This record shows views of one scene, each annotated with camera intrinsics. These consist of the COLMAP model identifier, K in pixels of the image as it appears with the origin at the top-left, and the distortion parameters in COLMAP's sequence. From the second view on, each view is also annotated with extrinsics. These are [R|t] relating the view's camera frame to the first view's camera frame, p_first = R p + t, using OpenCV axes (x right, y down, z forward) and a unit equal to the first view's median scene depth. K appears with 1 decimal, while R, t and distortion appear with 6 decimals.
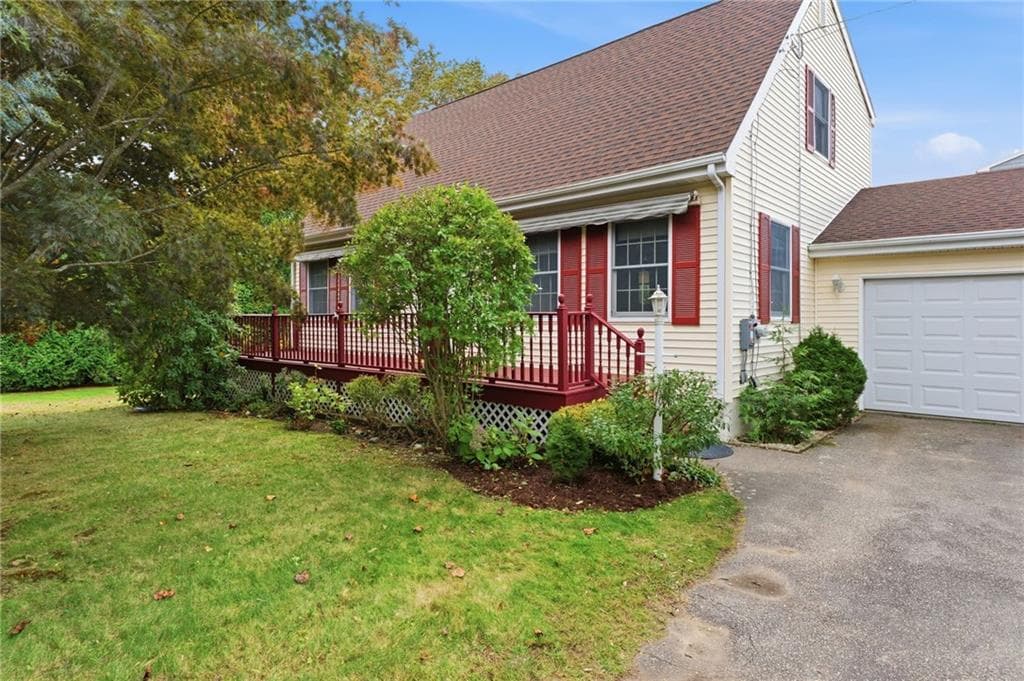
lens RADIAL K [[572.5, 0, 515.6], [0, 572.5, 334.7], [0, 0, 1]] dist [0.003641, 0.000069]
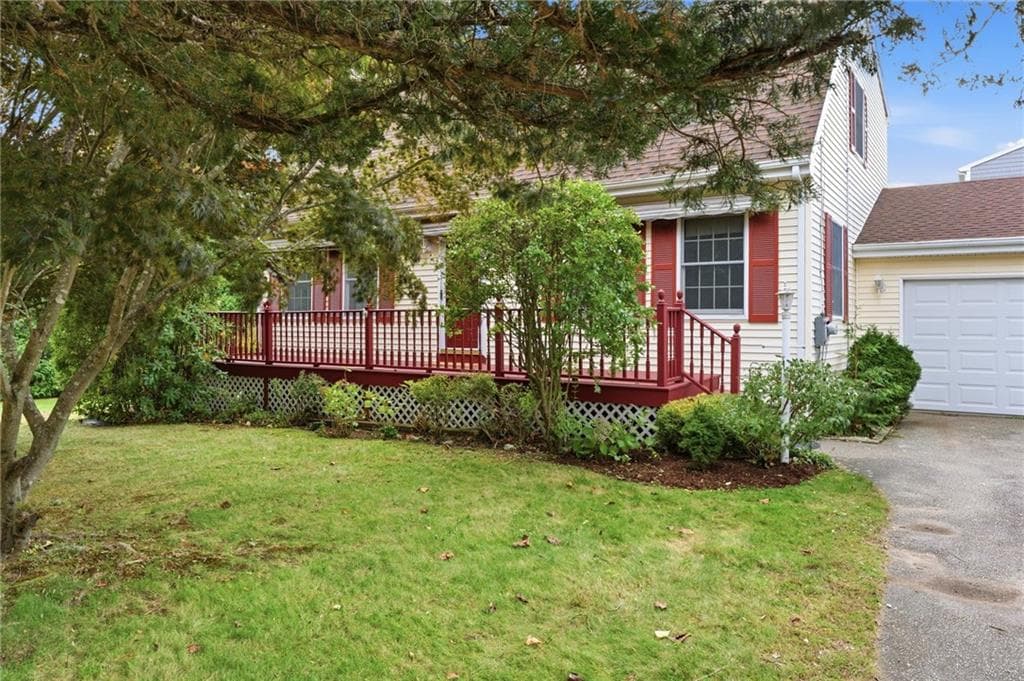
lens RADIAL K [[707.0, 0, 509.4], [0, 707.0, 337.8], [0, 0, 1]] dist [-0.009414, -0.001178]
pose [[0.990268, 0.003042, 0.139141, -0.303158], [-0.001814, 0.999958, -0.008949, 0.020832], [-0.139163, 0.008609, 0.990232, -0.160596]]
